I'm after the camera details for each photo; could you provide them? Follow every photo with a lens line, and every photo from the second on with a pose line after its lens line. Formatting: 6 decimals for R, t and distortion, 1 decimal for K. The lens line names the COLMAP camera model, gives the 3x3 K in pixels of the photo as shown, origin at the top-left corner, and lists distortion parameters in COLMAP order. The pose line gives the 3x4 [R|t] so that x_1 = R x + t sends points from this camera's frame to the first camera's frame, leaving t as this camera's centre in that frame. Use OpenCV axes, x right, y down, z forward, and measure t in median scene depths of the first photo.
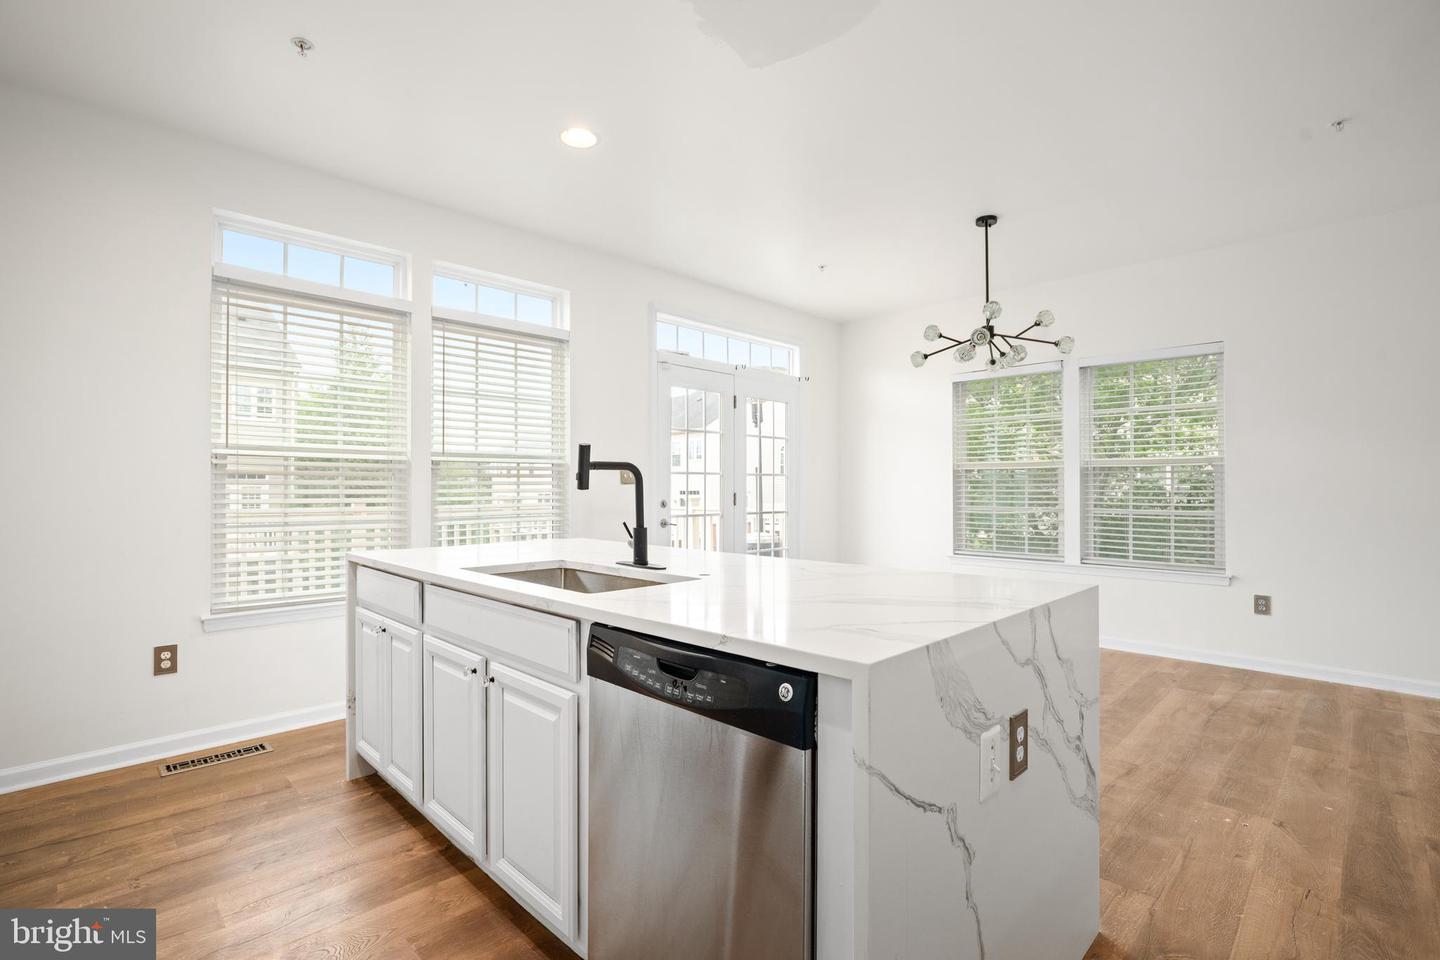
lens RADIAL K [[657.9, 0, 720.9], [0, 657.9, 489.4], [0, 0, 1]] dist [-0.008542, 0.000346]
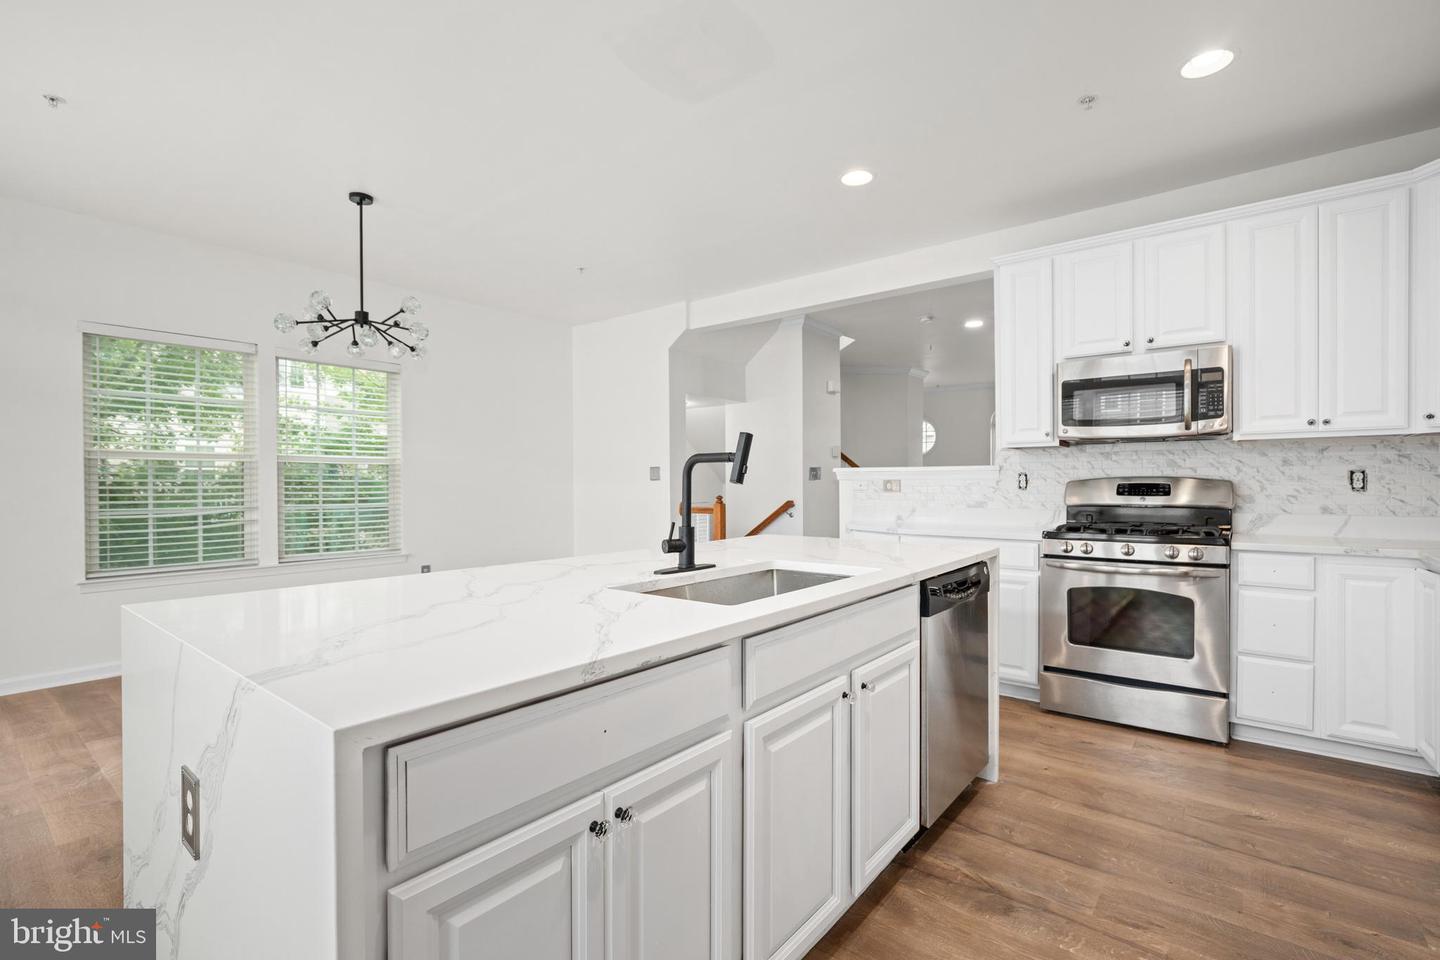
lens RADIAL K [[657.9, 0, 720.9], [0, 657.9, 489.4], [0, 0, 1]] dist [-0.008542, 0.000346]
pose [[-0.111781, -0.008258, 0.993699, -0.549488], [0.001835, 0.999962, 0.008516, -0.000842], [-0.993731, 0.002775, -0.111761, 0.569649]]
